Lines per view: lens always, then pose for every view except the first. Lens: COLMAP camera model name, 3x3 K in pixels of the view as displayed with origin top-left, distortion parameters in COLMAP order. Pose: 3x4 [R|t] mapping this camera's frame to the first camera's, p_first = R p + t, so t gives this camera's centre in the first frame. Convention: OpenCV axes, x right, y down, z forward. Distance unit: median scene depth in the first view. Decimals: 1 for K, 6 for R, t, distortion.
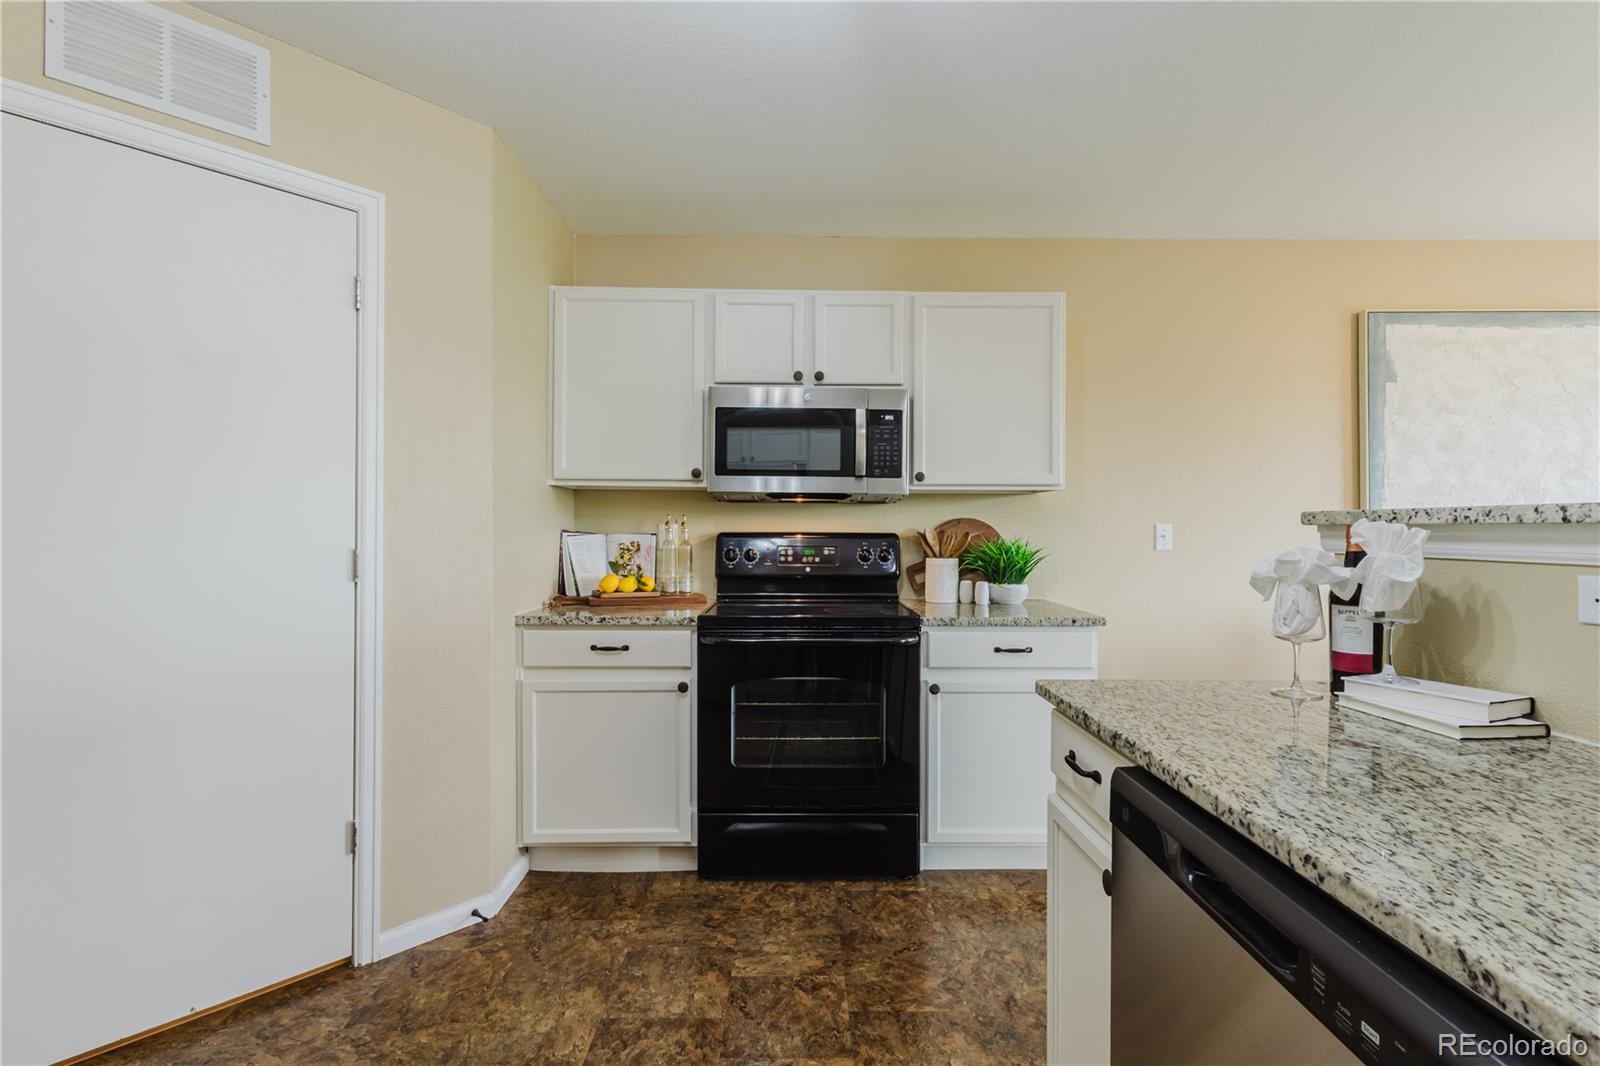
lens RADIAL K [[732.0, 0, 800.1], [0, 732.0, 531.1], [0, 0, 1]] dist [-0.000810, 0.002312]
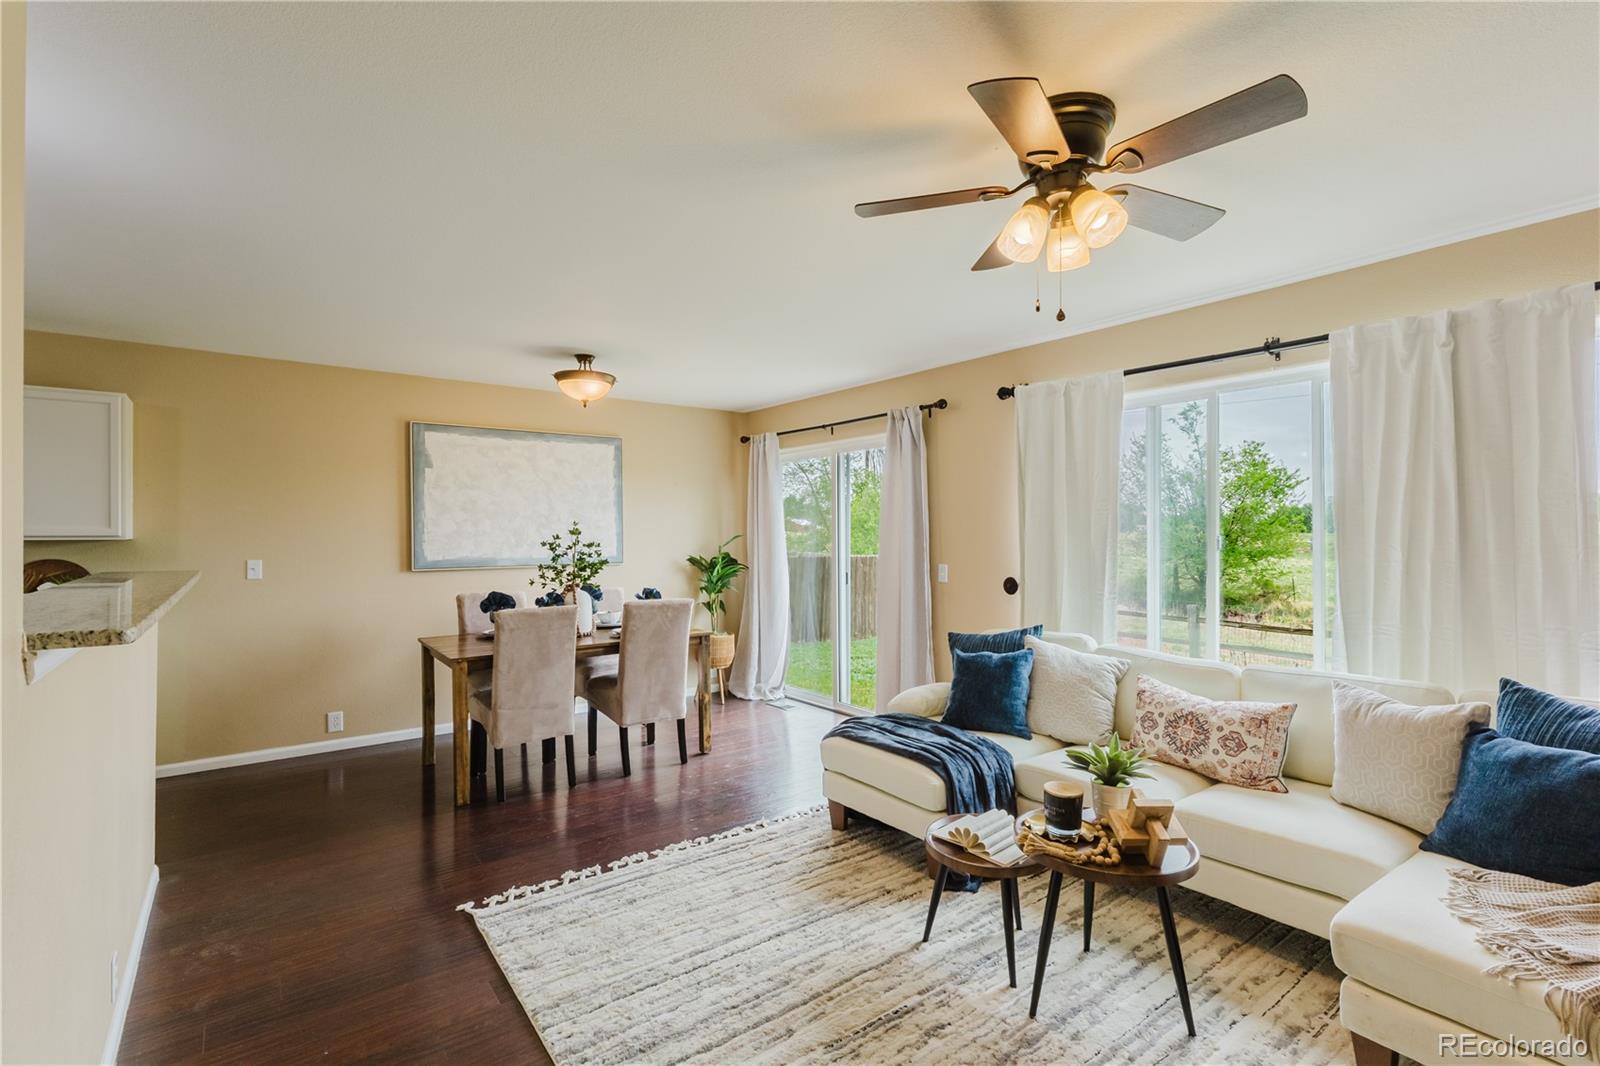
lens RADIAL K [[735.7, 0, 801.4], [0, 735.7, 533.1], [0, 0, 1]] dist [0.001480, 0.000964]
pose [[0.799812, -0.002272, 0.600246, 0.560681], [0.001162, 0.999997, 0.002237, -0.072787], [-0.600249, -0.001092, 0.799812, -0.869869]]
